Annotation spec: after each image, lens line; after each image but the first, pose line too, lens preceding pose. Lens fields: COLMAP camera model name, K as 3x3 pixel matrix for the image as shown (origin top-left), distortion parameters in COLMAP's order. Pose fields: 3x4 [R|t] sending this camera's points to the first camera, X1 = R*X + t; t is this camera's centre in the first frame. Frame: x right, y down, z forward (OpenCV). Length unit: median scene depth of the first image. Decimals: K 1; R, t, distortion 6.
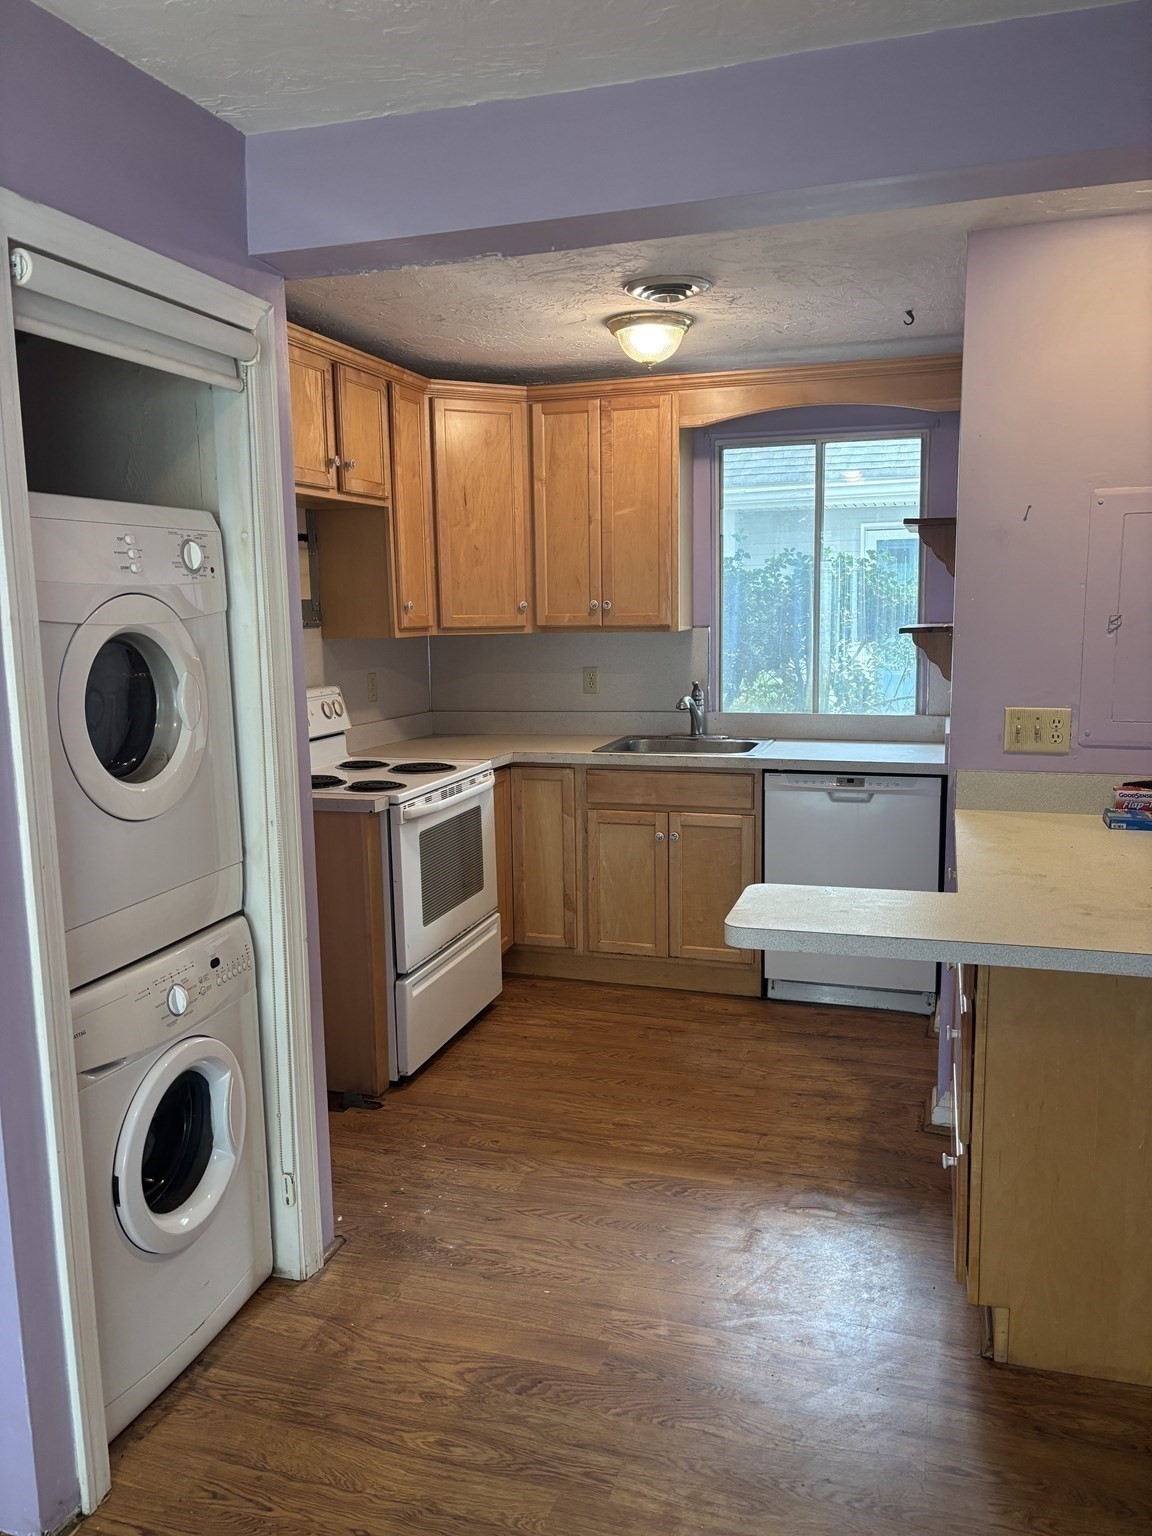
lens RADIAL K [[1161.3, 0, 576.0], [0, 1161.3, 768.0], [0, 0, 1]] dist [0.098426, -0.124875]
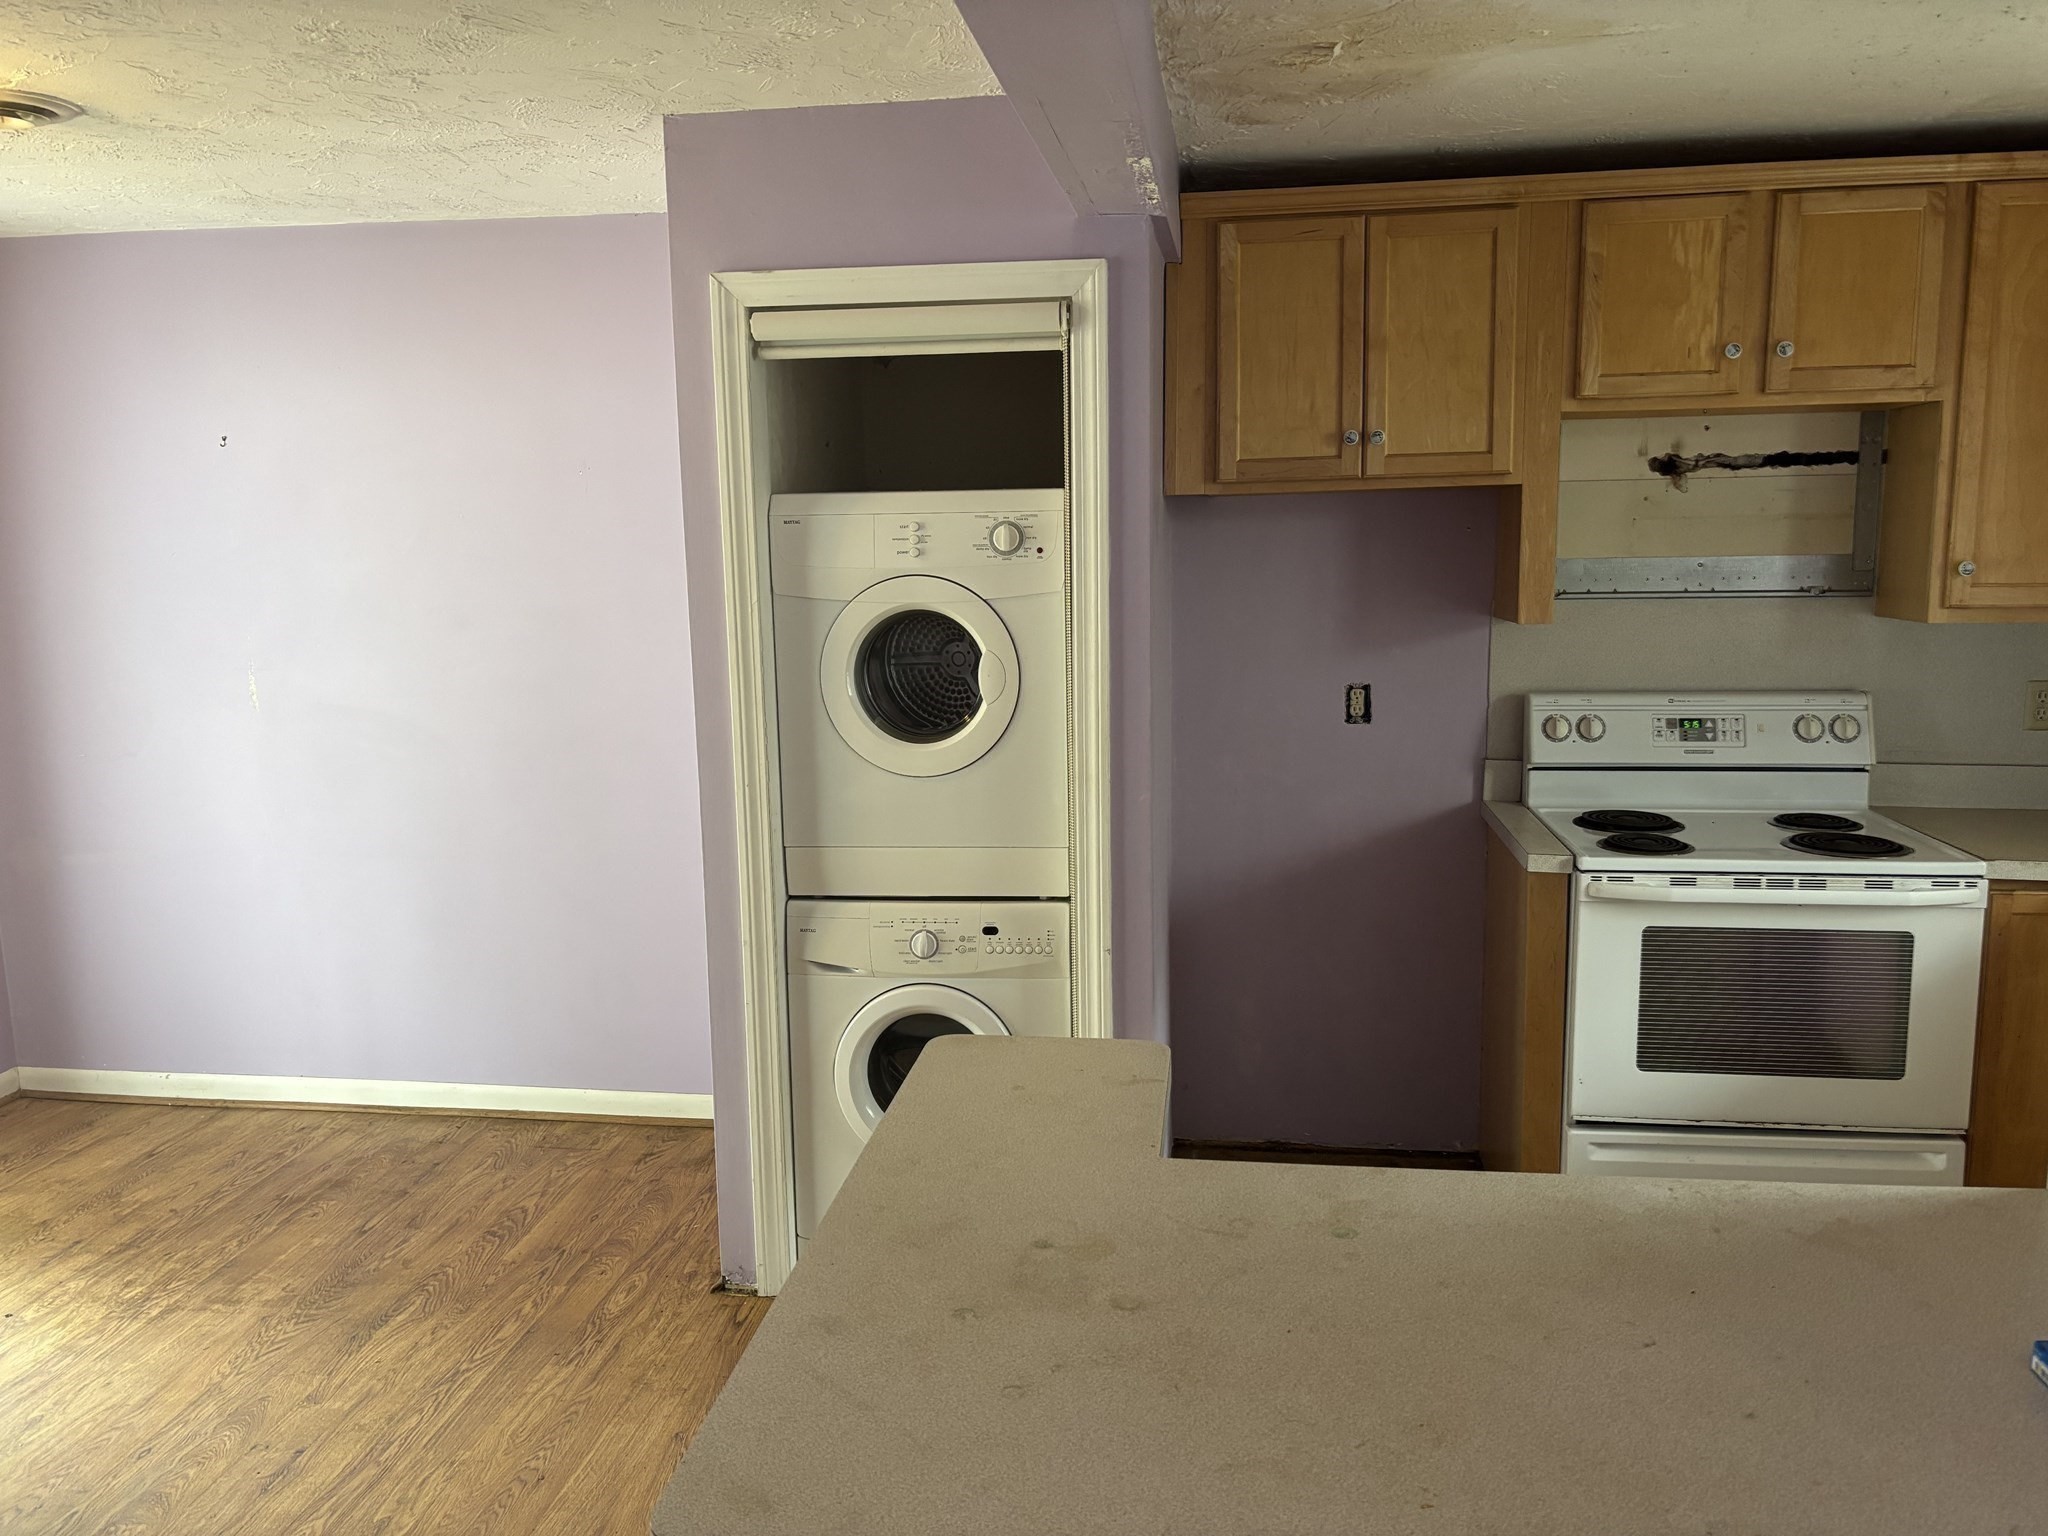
lens RADIAL K [[1548.5, 0, 1032.7], [0, 1548.5, 760.6], [0, 0, 1]] dist [0.098426, -0.124875]
pose [[0.158746, 0.157020, -0.974754, 0.891480], [-0.128180, 0.982195, 0.137343, -0.153875], [0.978964, 0.103141, 0.176046, 0.692094]]
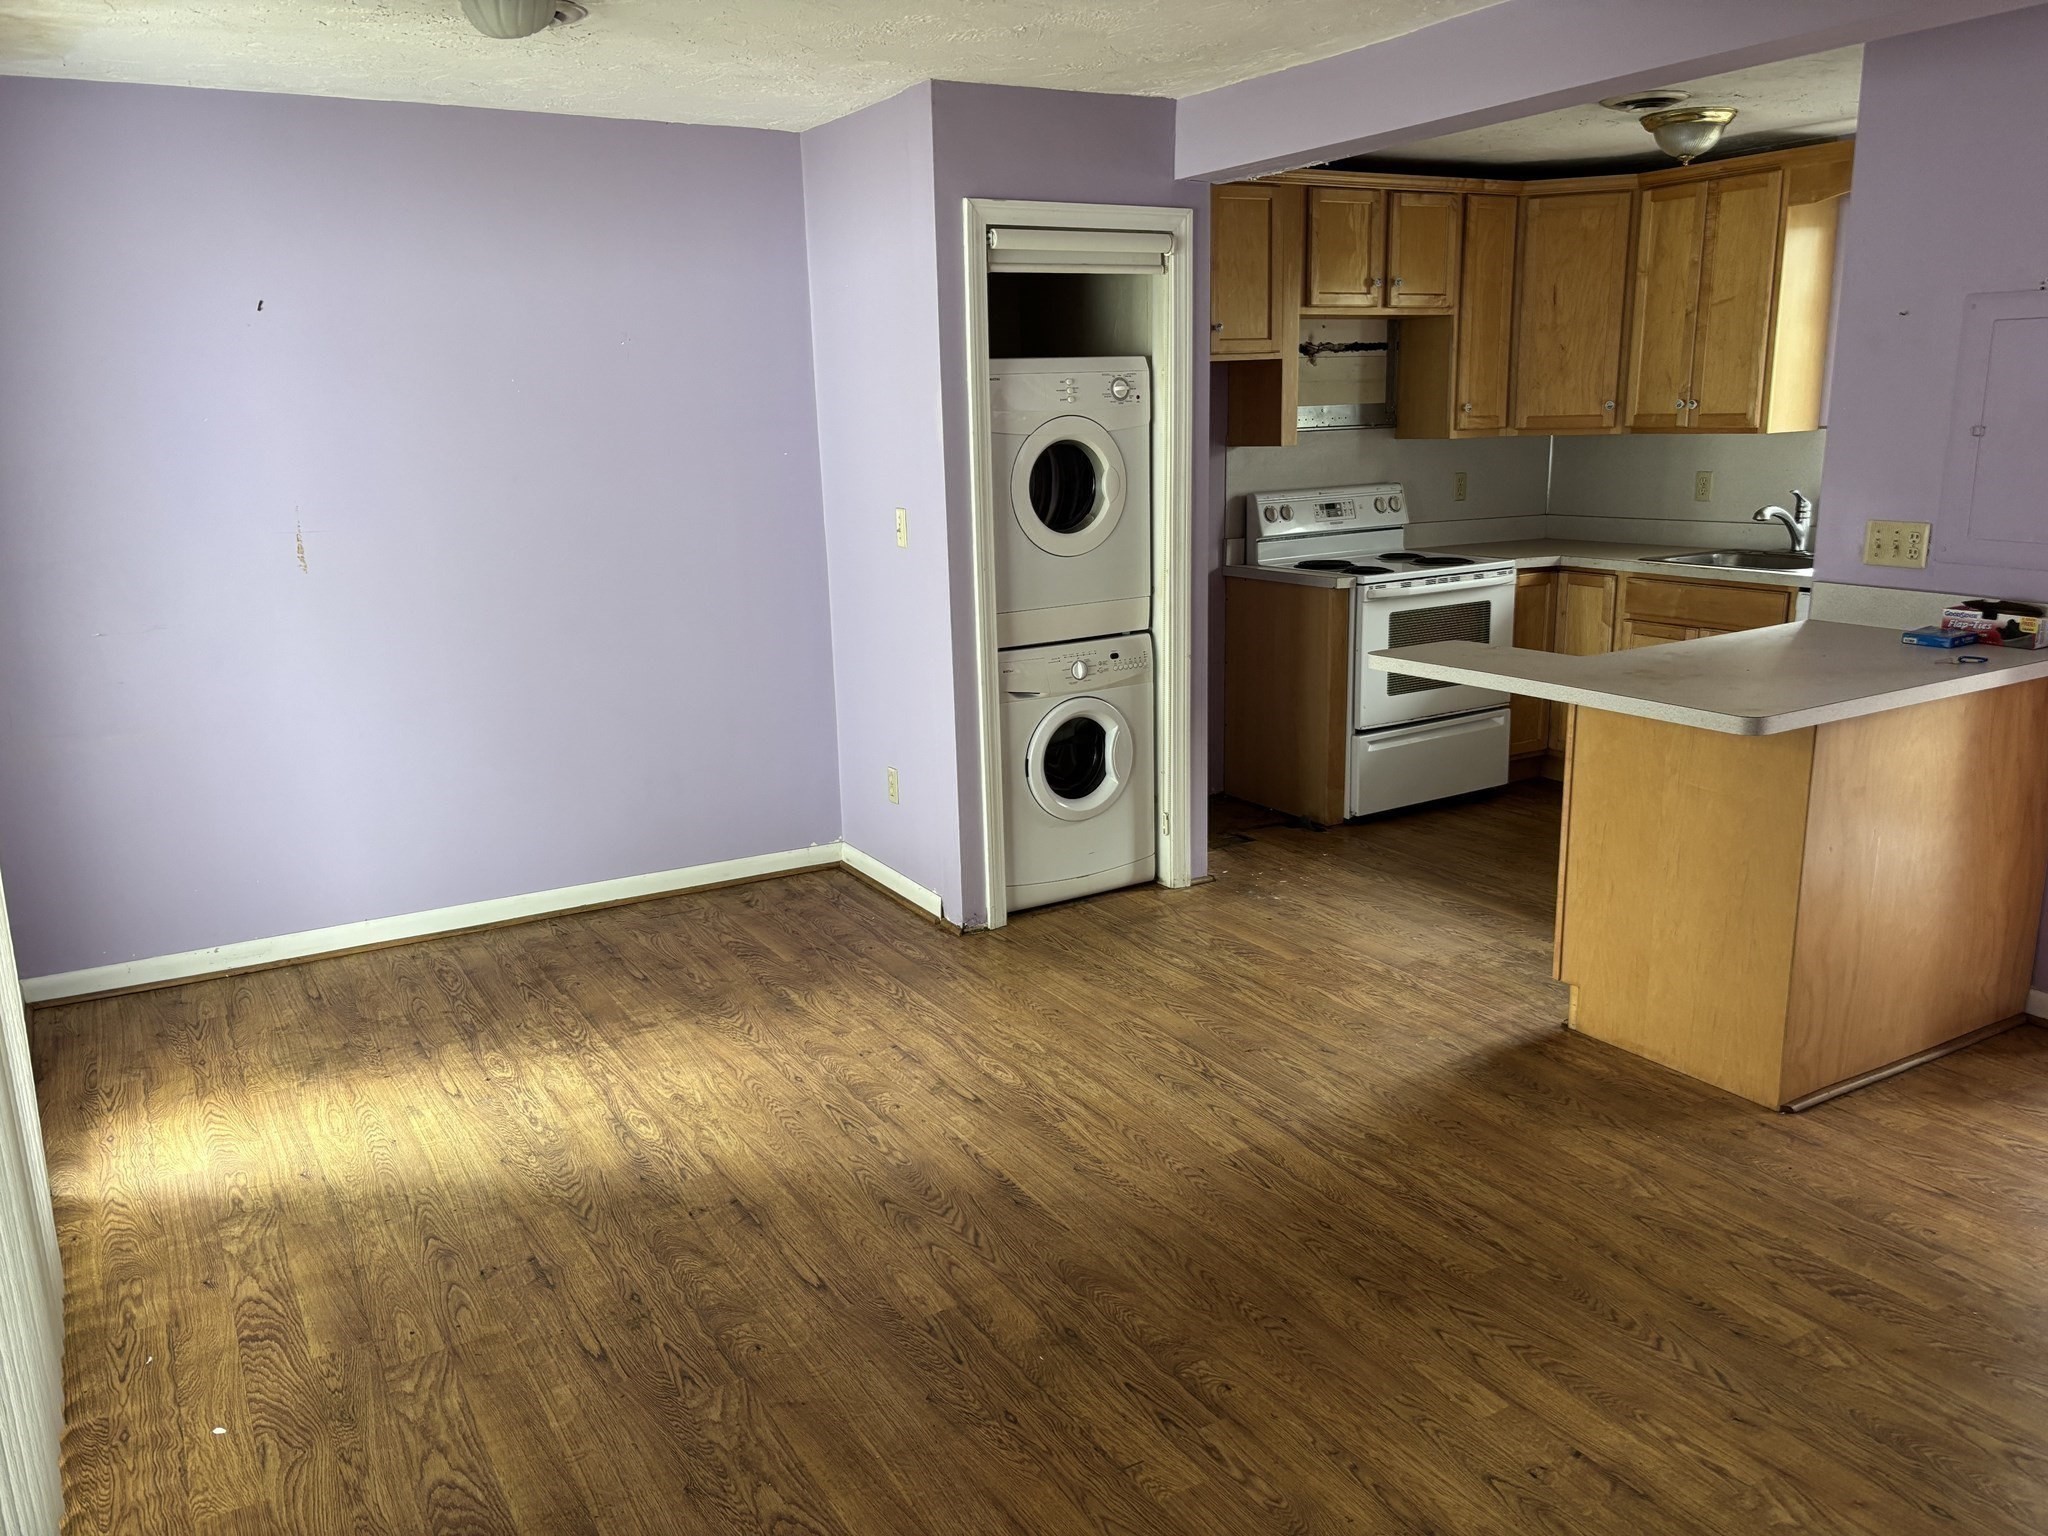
lens RADIAL K [[1583.7, 0, 1018.9], [0, 1583.7, 803.0], [0, 0, 1]] dist [0.014311, -0.006310]
pose [[0.744062, 0.160149, -0.648633, 0.882174], [-0.079866, 0.985205, 0.151633, 0.044333], [0.663320, -0.061020, 0.745844, -0.590344]]
